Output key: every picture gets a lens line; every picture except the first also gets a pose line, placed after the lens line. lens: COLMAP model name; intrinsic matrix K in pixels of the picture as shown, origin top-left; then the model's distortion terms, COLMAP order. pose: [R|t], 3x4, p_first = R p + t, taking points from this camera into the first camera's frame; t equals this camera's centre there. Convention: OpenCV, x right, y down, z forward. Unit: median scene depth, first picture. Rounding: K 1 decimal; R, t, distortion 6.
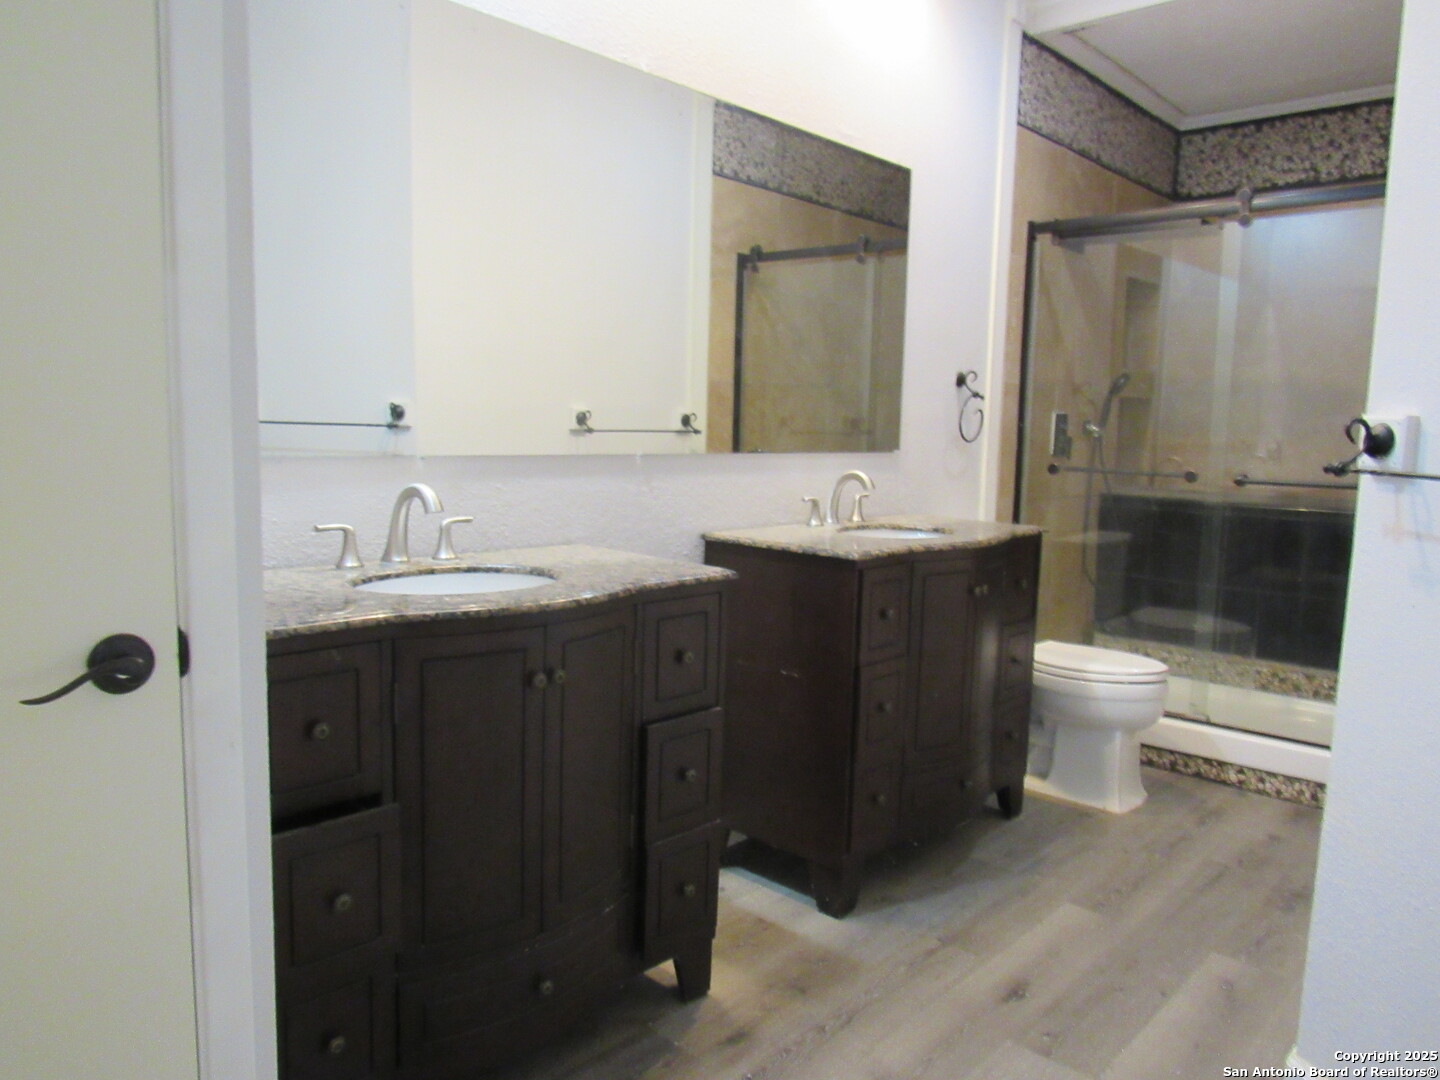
lens RADIAL K [[1031.4, 0, 725.1], [0, 1031.4, 543.6], [0, 0, 1]] dist [-0.028807, 0.007223]
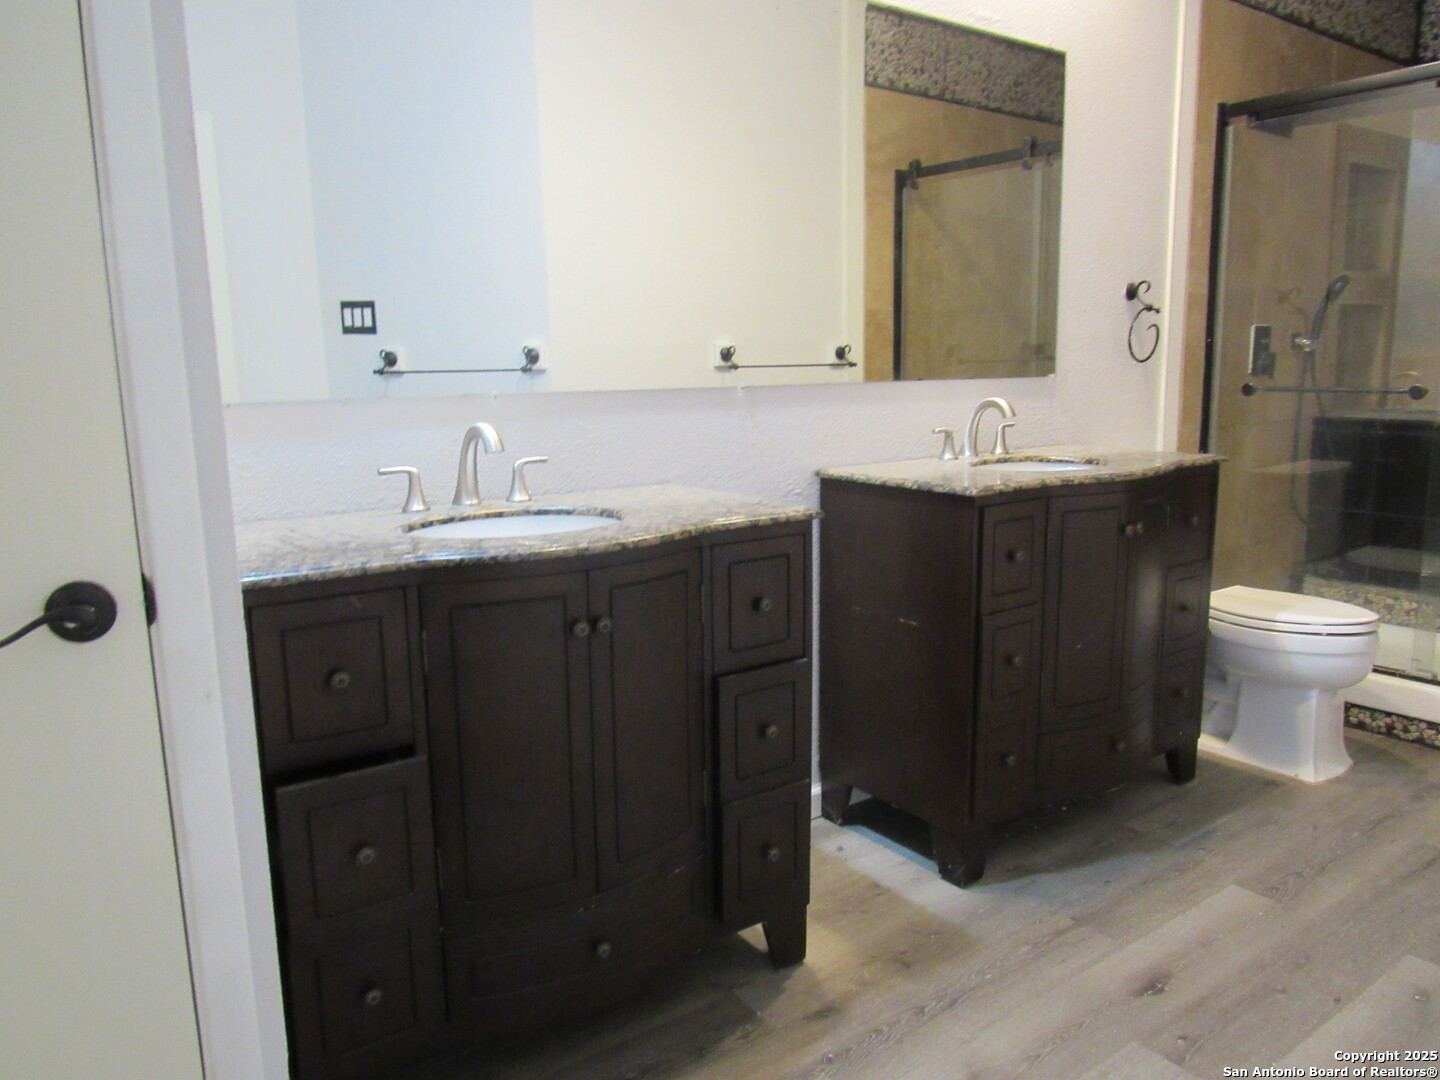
lens RADIAL K [[1031.4, 0, 723.2], [0, 1031.4, 543.9], [0, 0, 1]] dist [-0.028807, 0.007223]
pose [[0.979036, -0.006440, -0.203583, 0.057596], [0.017907, 0.998352, 0.054530, 0.002939], [0.202896, -0.057033, 0.977538, 0.049523]]
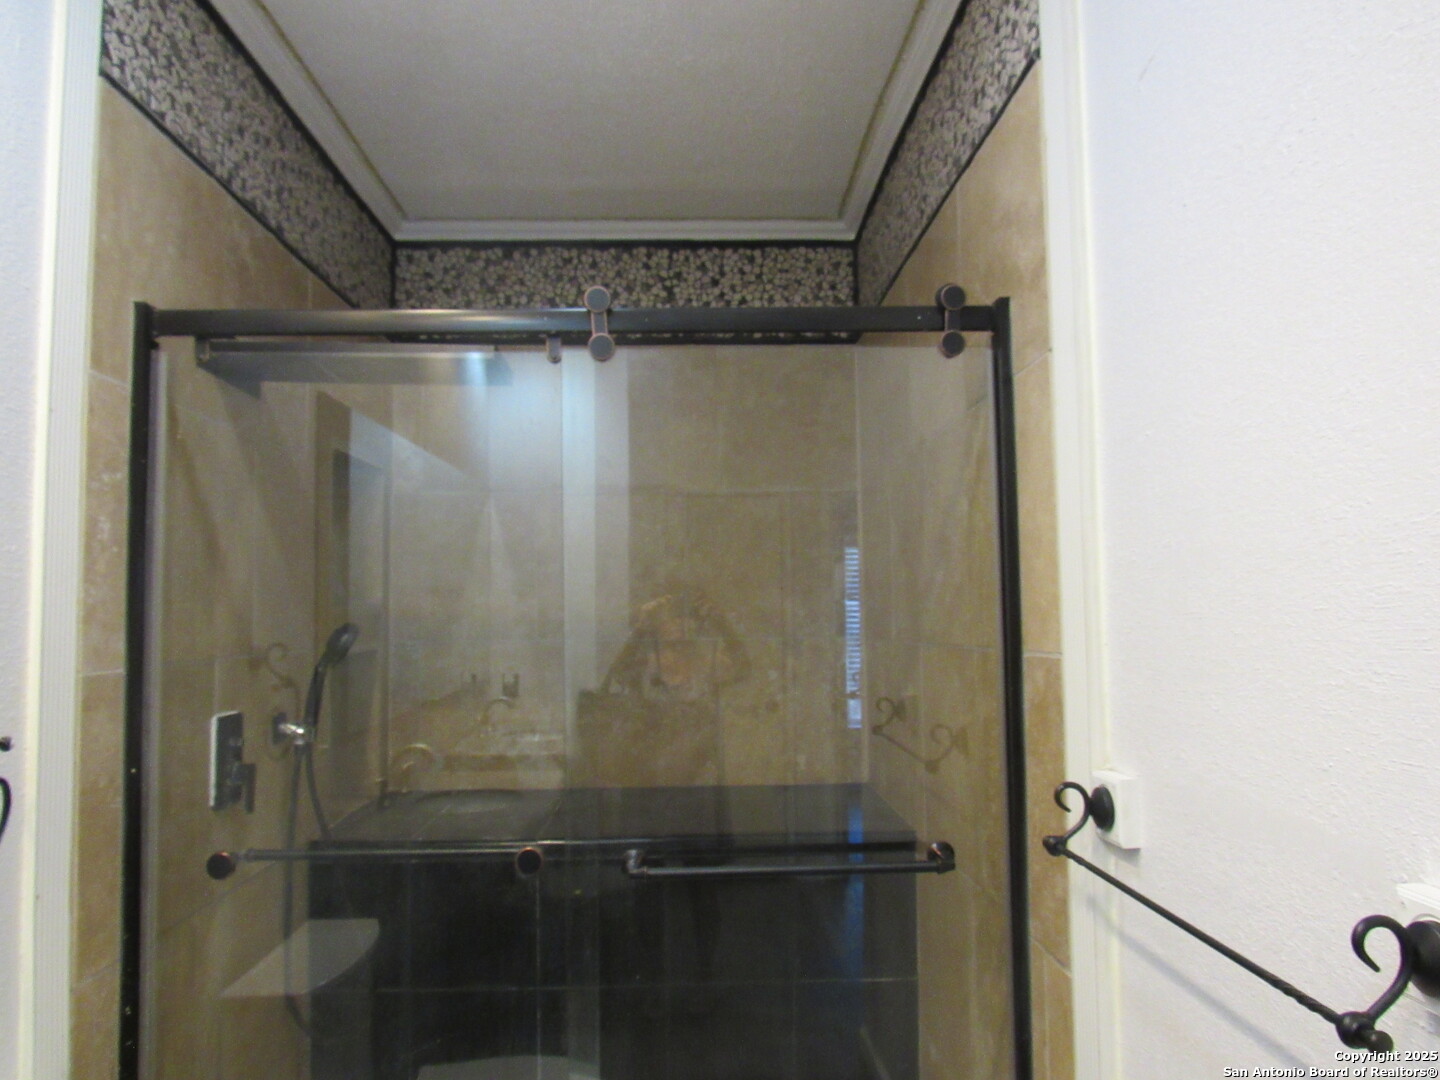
lens RADIAL K [[1031.4, 0, 723.6], [0, 1031.4, 544.4], [0, 0, 1]] dist [-0.028807, 0.007223]
pose [[0.709171, 0.013257, 0.704912, 0.163761], [0.112284, 0.984938, -0.131486, -0.124687], [-0.696038, 0.172396, 0.697001, 0.527815]]
